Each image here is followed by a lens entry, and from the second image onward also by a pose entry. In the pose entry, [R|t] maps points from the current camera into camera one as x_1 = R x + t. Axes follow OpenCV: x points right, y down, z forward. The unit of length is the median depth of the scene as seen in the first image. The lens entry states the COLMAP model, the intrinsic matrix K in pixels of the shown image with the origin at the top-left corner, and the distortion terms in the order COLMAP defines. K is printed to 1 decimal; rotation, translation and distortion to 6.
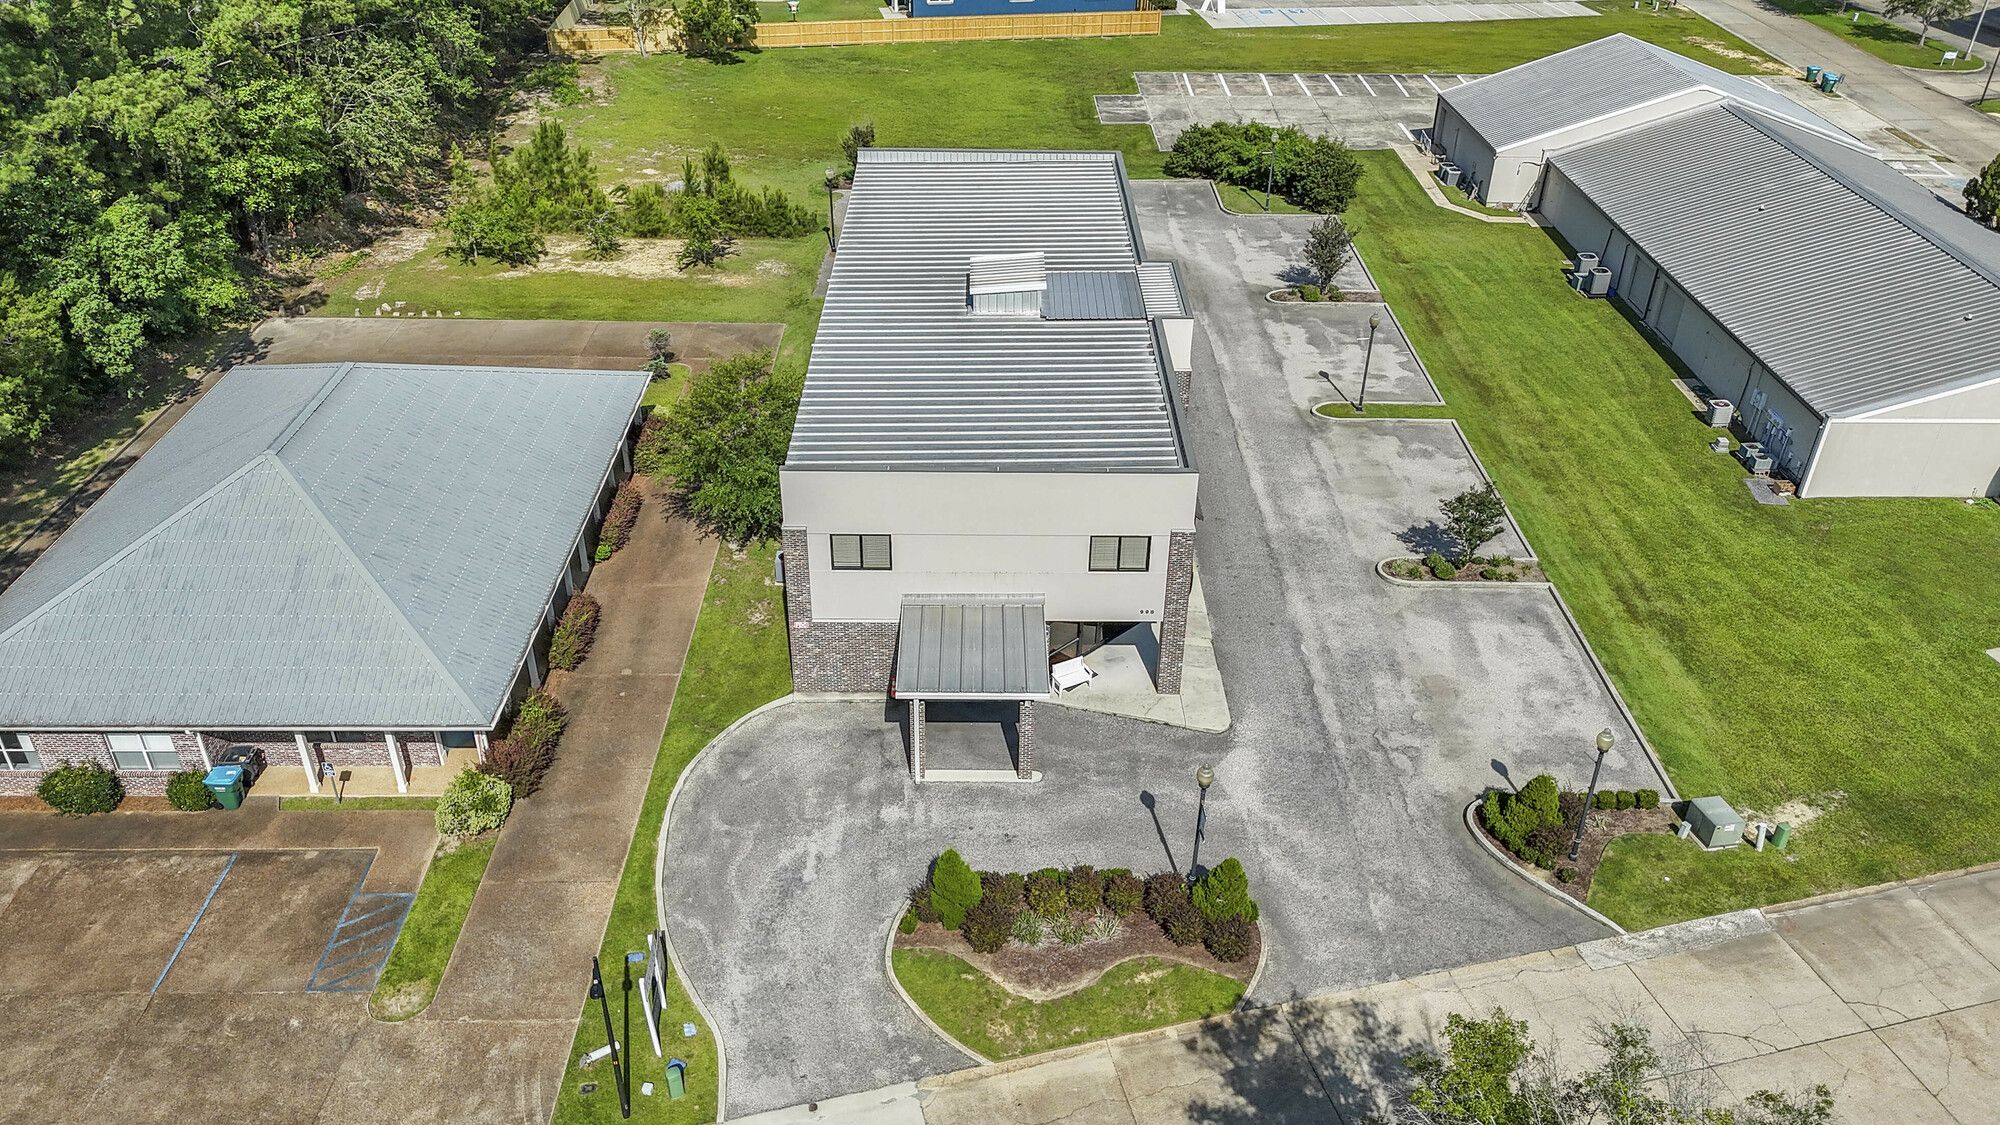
lens RADIAL K [[1471.2, 0, 1000.0], [0, 1471.2, 562.5], [0, 0, 1]] dist [0.063870, -0.055918]
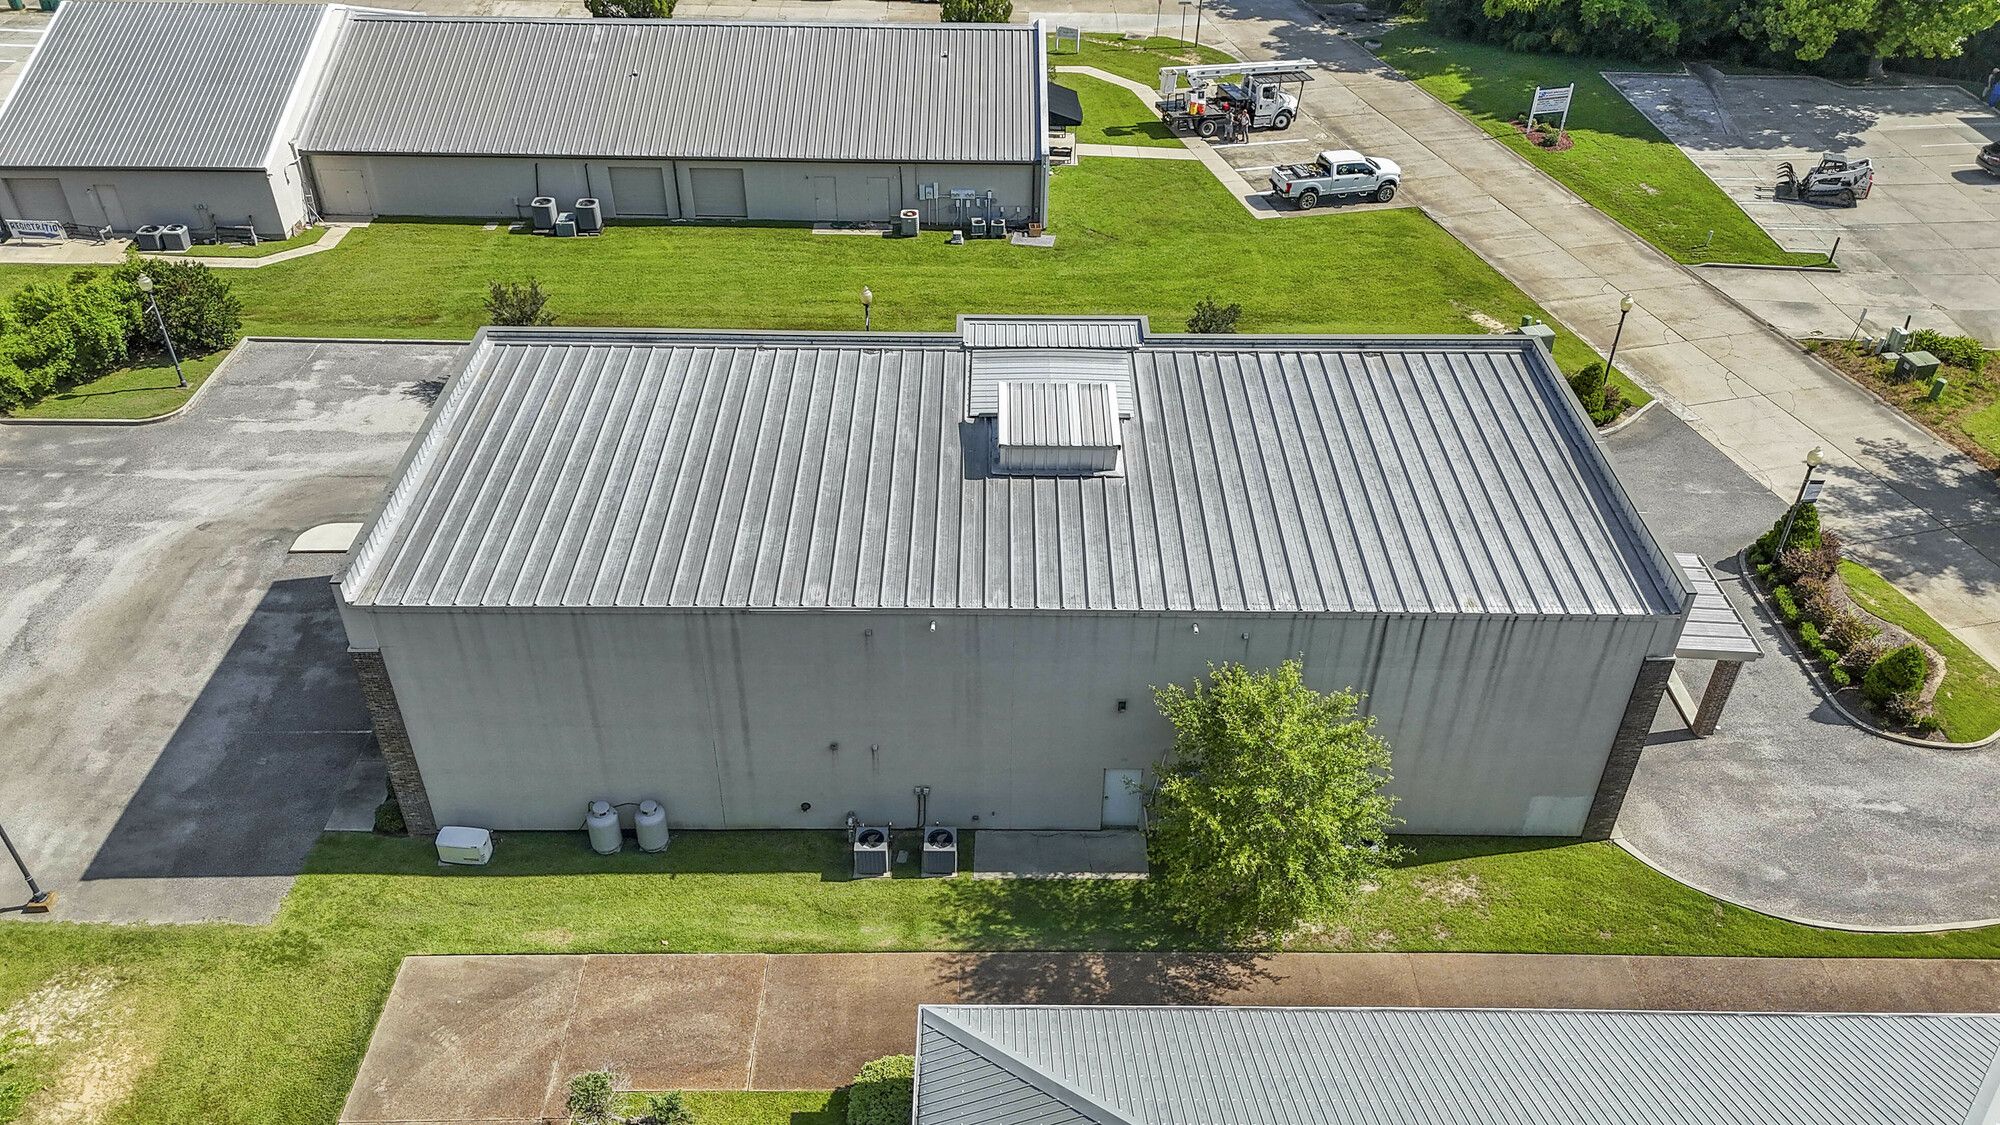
lens RADIAL K [[1471.2, 0, 1000.0], [0, 1471.2, 562.5], [0, 0, 1]] dist [0.063870, -0.055918]
pose [[0.004845, -0.611074, 0.791559, -0.481073], [0.526560, 0.674498, 0.517481, -0.425174], [-0.850124, 0.414296, 0.325034, 0.657845]]
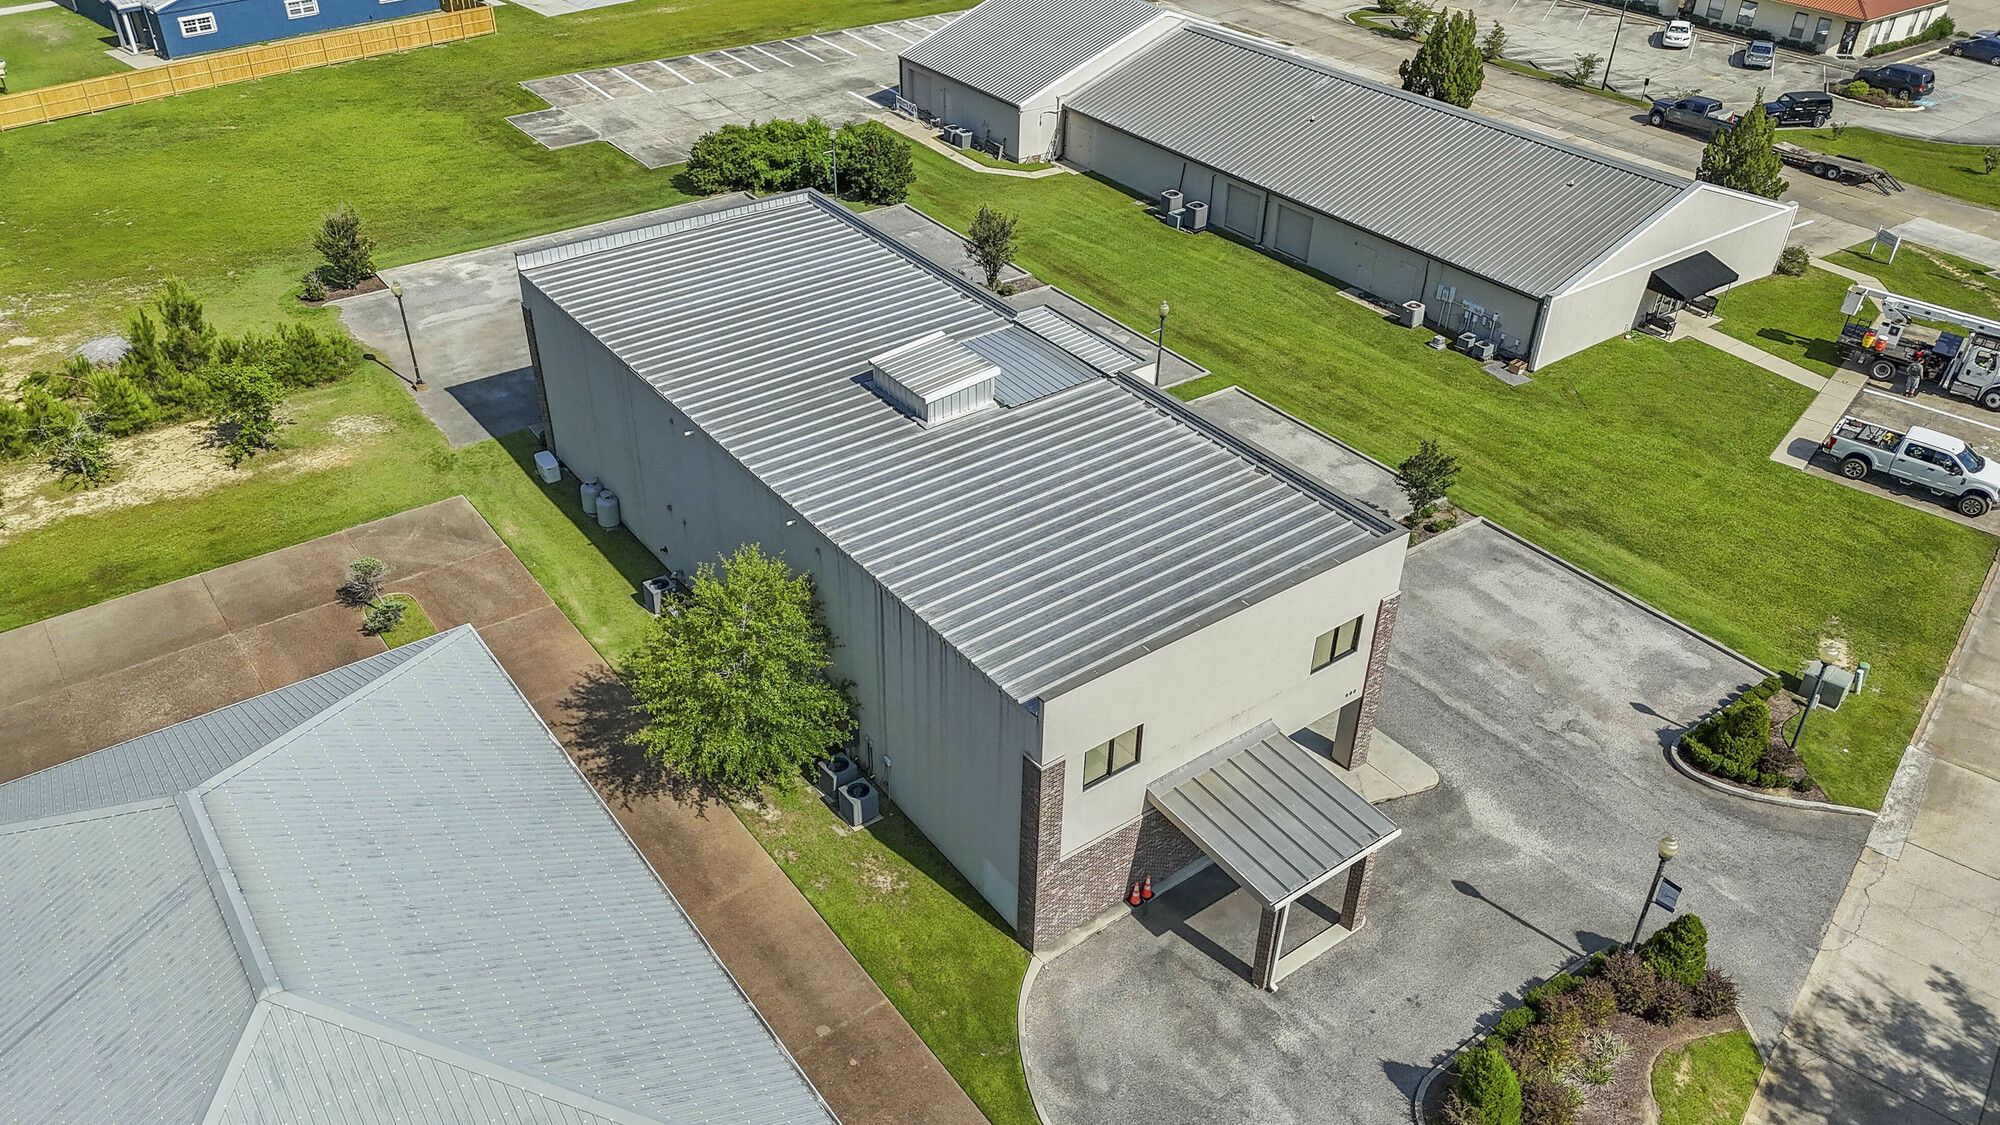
lens RADIAL K [[1471.2, 0, 1000.0], [0, 1471.2, 562.5], [0, 0, 1]] dist [0.063870, -0.055918]
pose [[0.808075, -0.328674, 0.488863, -0.325299], [0.309017, 0.943039, 0.123233, -0.146208], [-0.501521, 0.051486, 0.863612, 0.215567]]
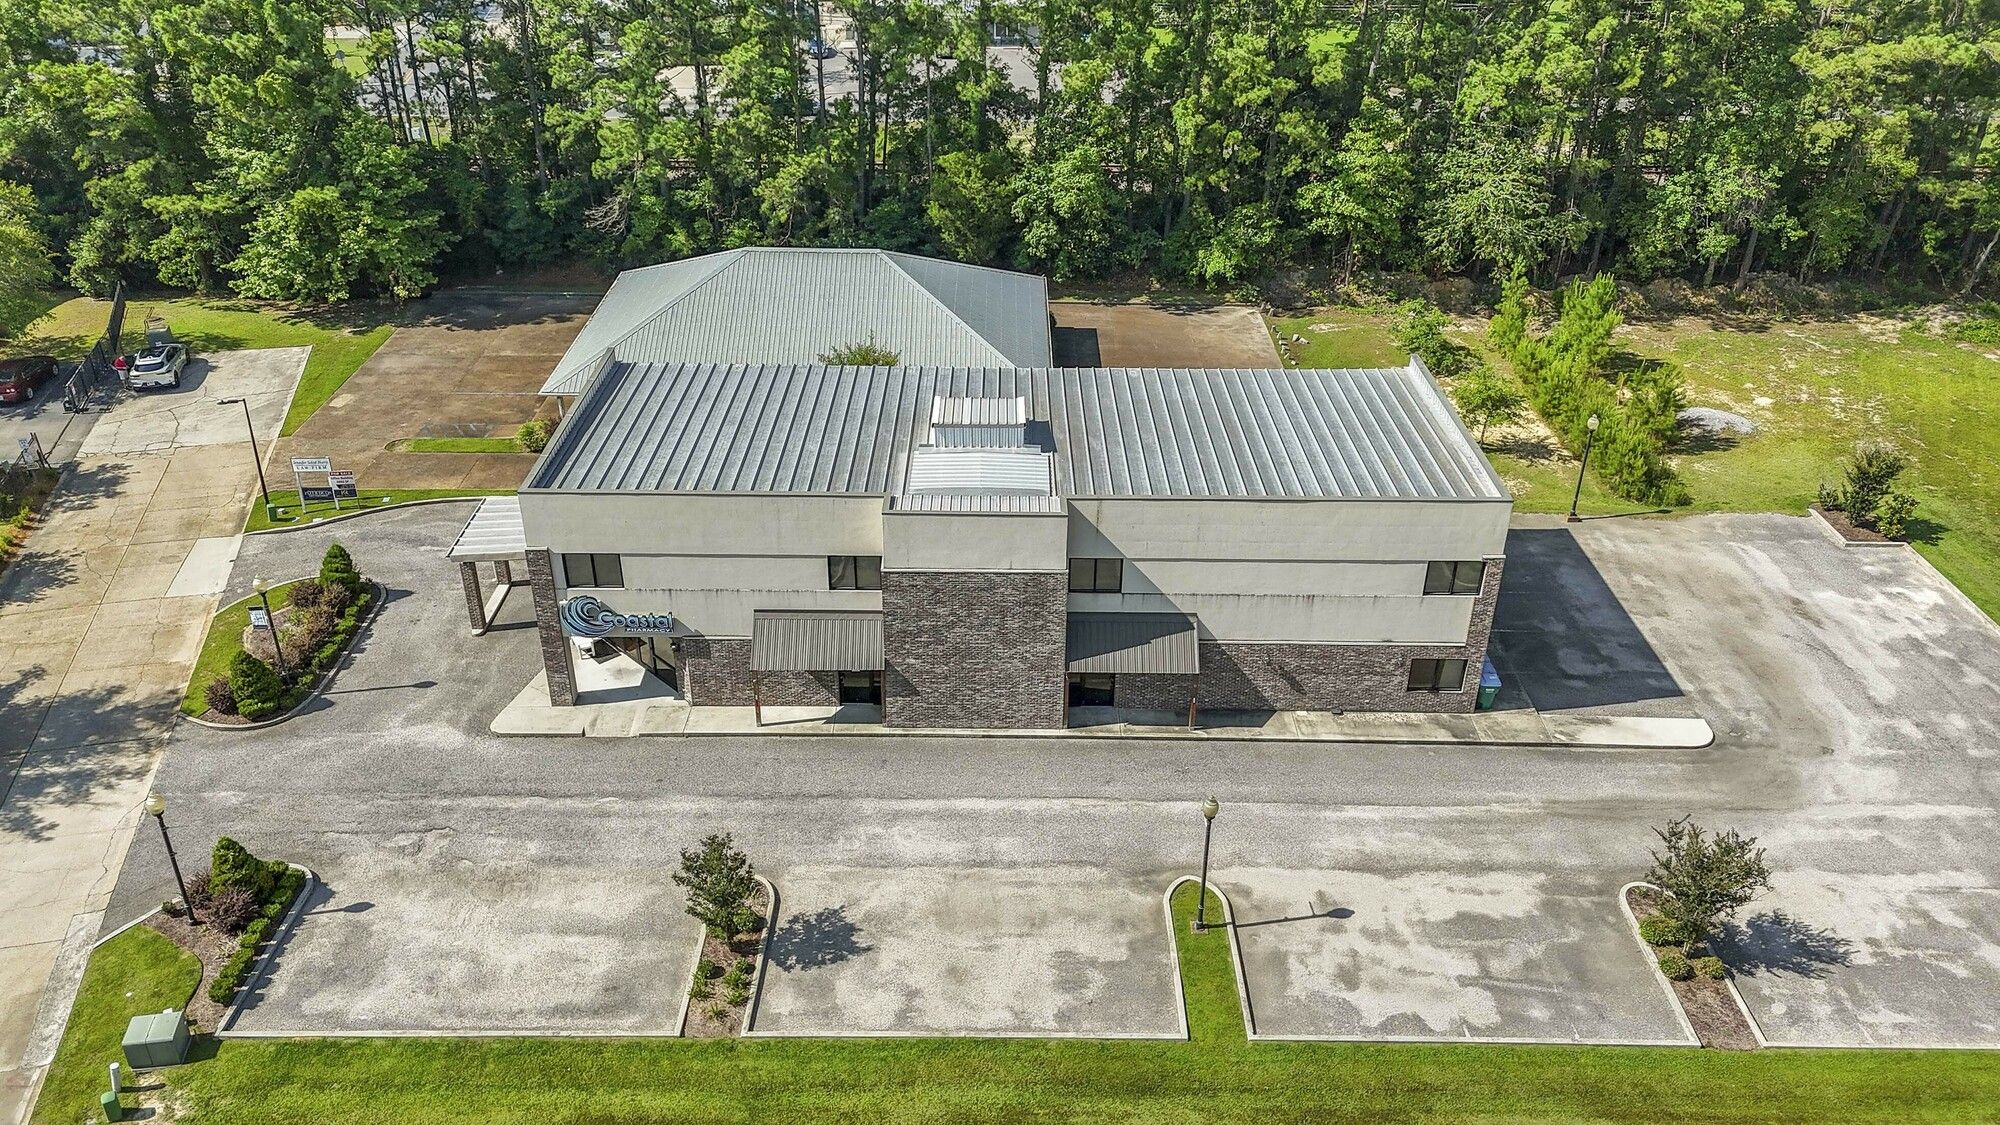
lens RADIAL K [[1460.5, 0, 1000.0], [0, 1460.5, 562.5], [0, 0, 1]] dist [0.063735, -0.069231]
pose [[-0.011081, 0.484412, -0.874770, 0.684971], [-0.540504, 0.733105, 0.412810, -0.410864], [0.841269, 0.477391, 0.253703, 0.658051]]
